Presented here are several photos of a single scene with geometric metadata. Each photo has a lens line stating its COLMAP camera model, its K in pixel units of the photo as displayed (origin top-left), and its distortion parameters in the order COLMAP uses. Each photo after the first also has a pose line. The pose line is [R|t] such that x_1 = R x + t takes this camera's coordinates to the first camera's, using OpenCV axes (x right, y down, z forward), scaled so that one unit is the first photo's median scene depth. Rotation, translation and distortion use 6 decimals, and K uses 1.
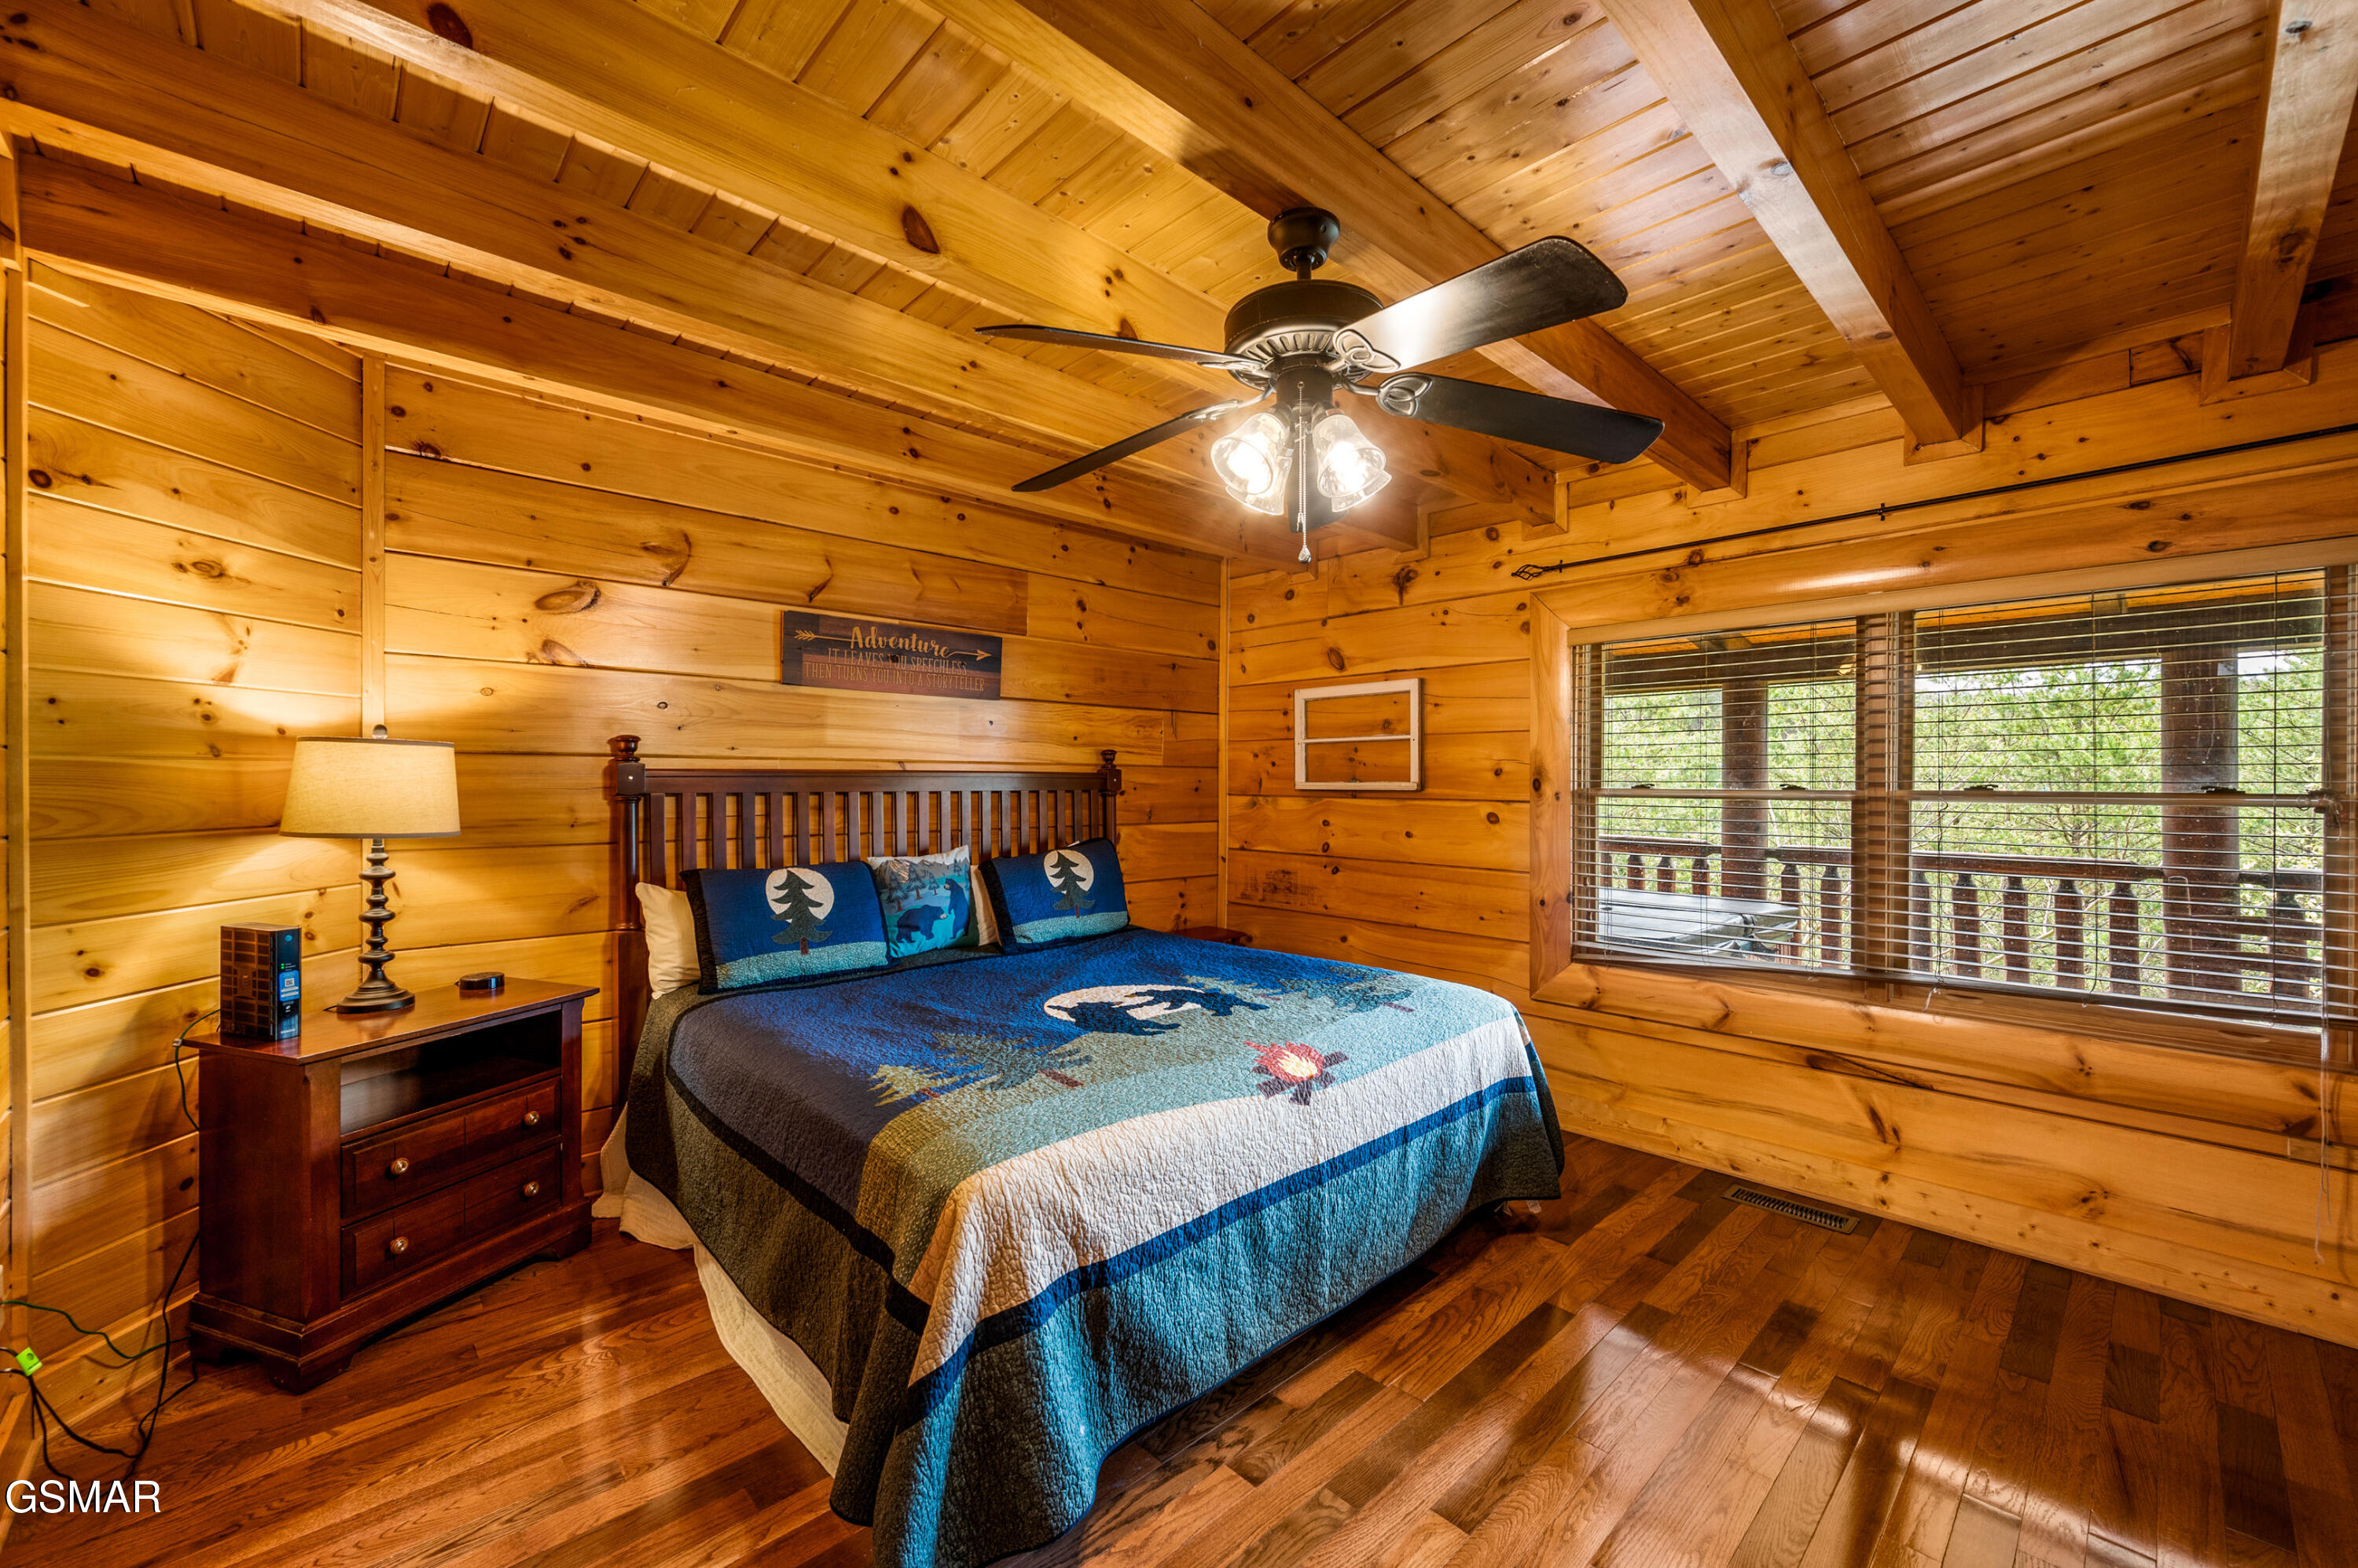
lens RADIAL K [[952.1, 0, 1178.5], [0, 952.1, 784.3], [0, 0, 1]] dist [0.000969, -0.000622]
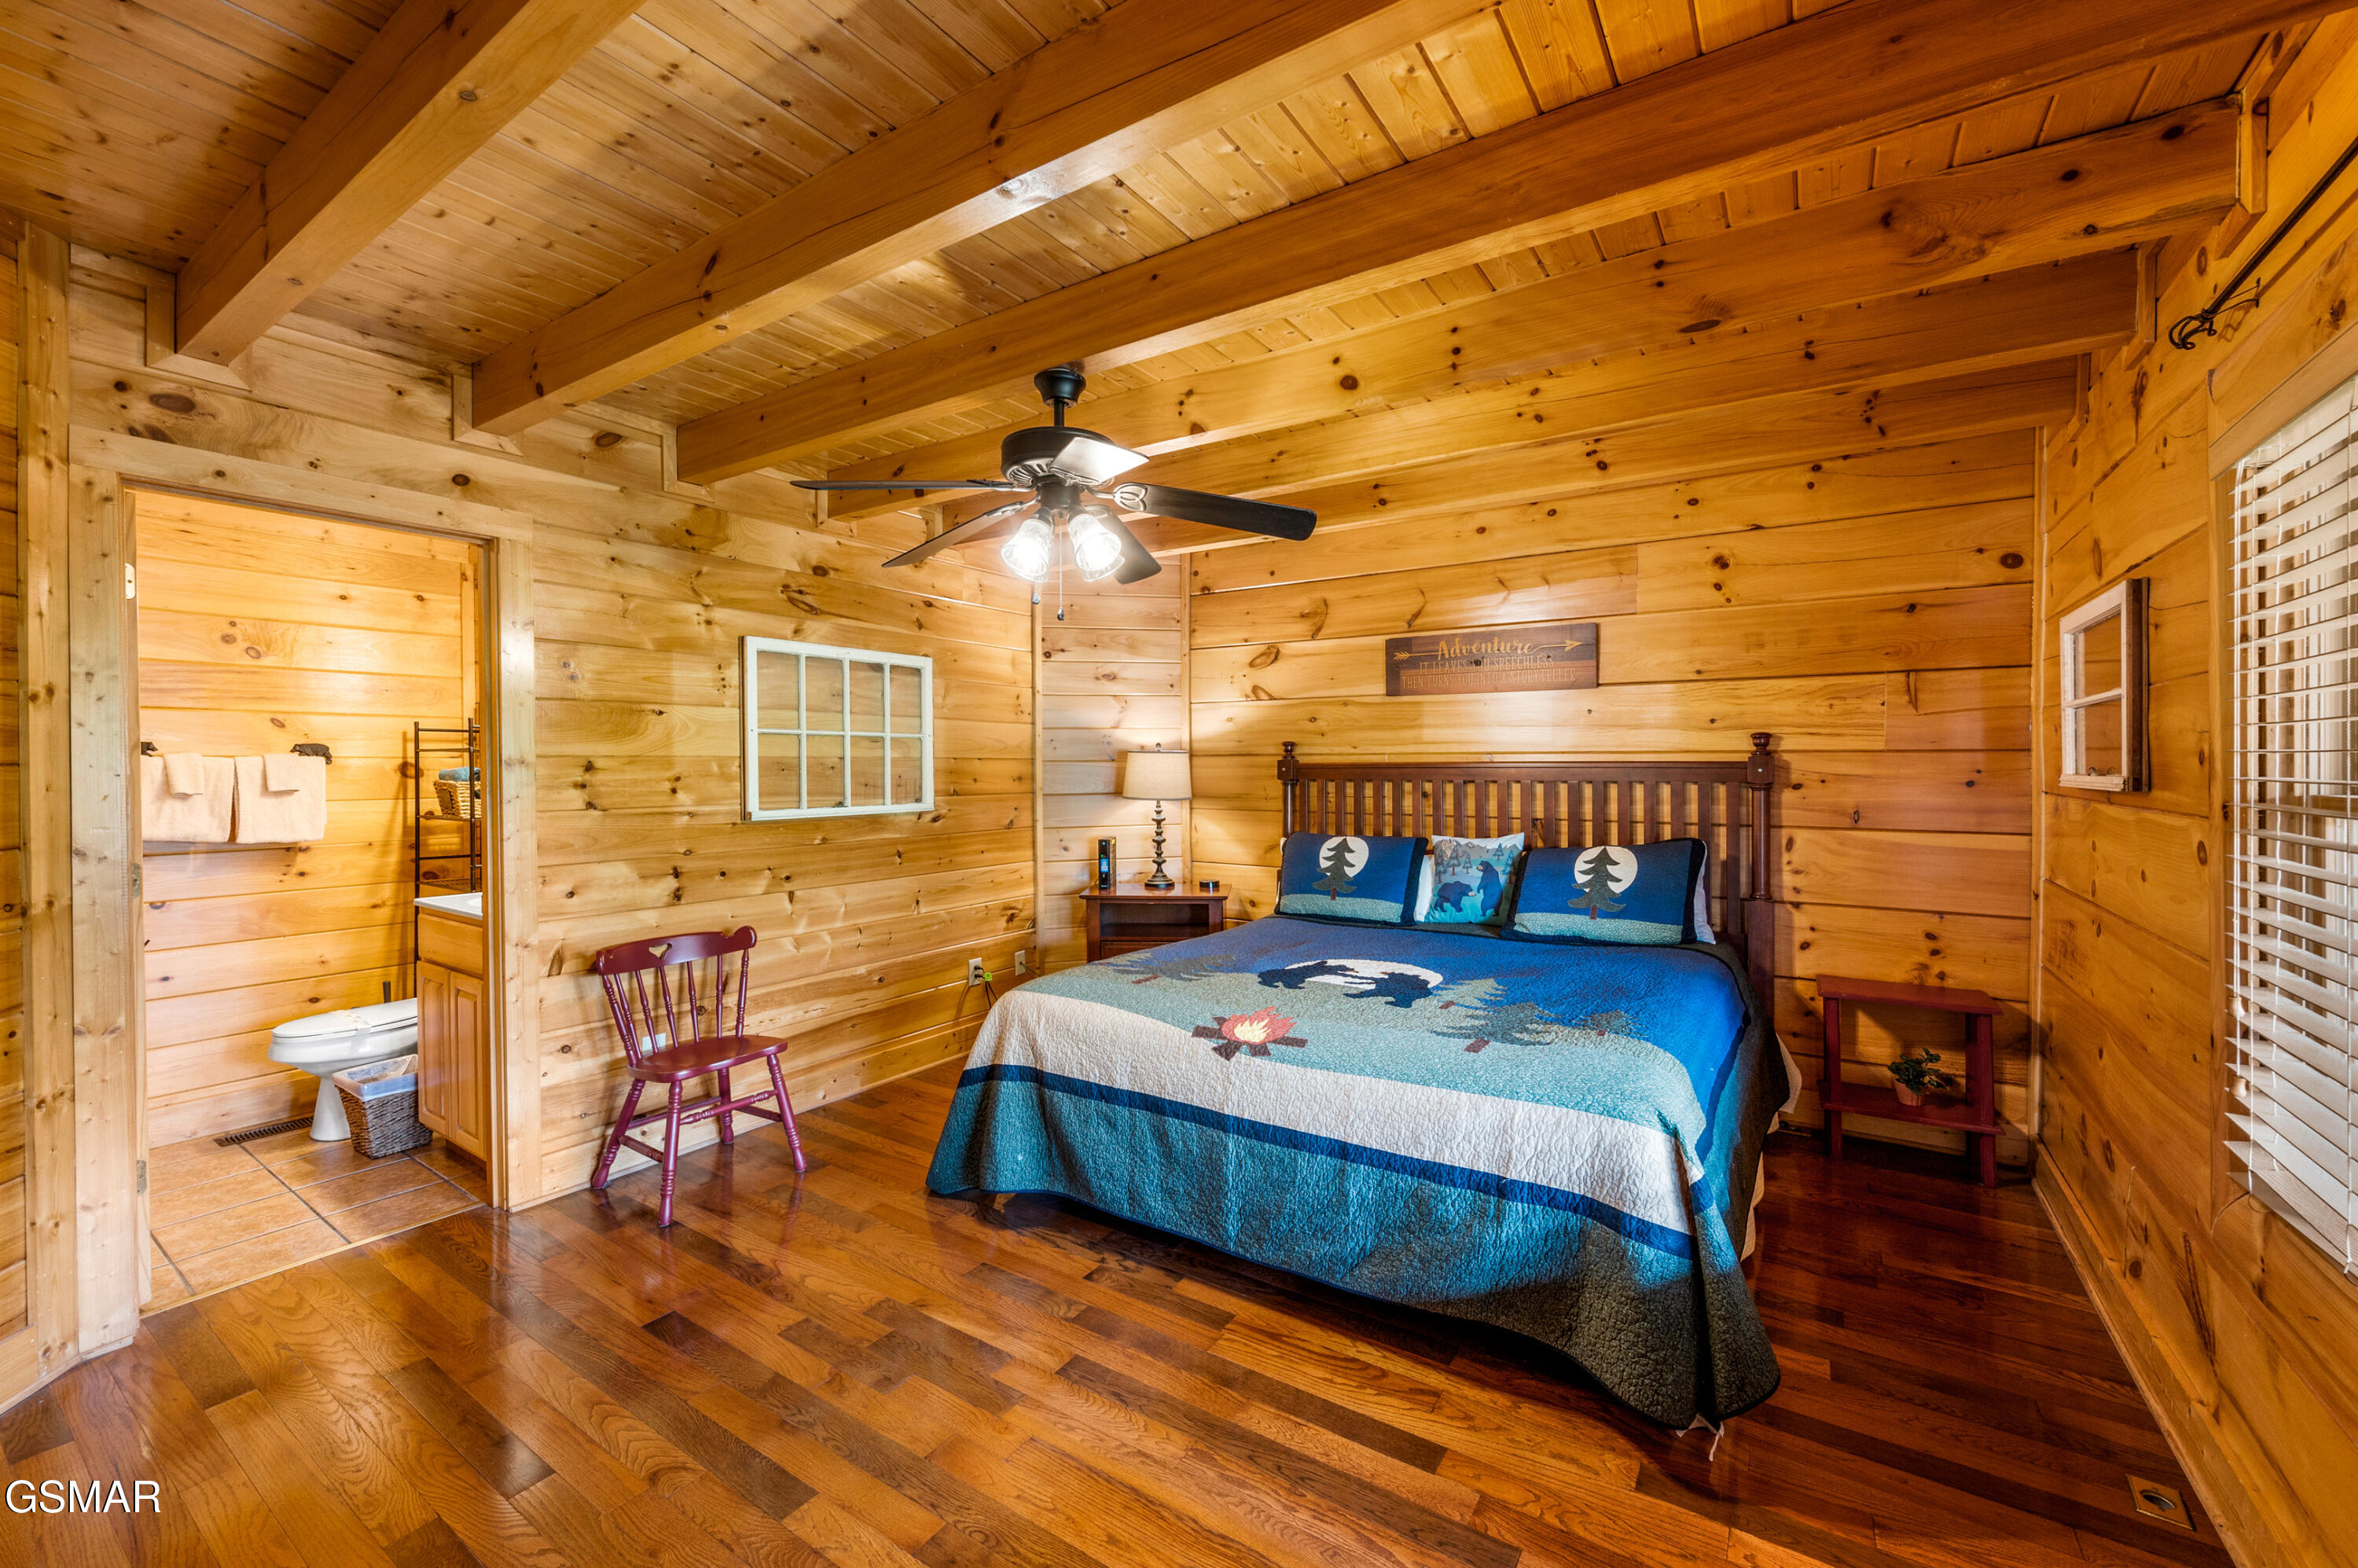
lens RADIAL K [[952.1, 0, 1179.1], [0, 952.1, 773.7], [0, 0, 1]] dist [0.000969, -0.000622]
pose [[0.209223, 0.006349, -0.977847, 0.883205], [0.000052, 0.999979, 0.006504, -0.009566], [0.977868, -0.001411, 0.209219, 0.504832]]
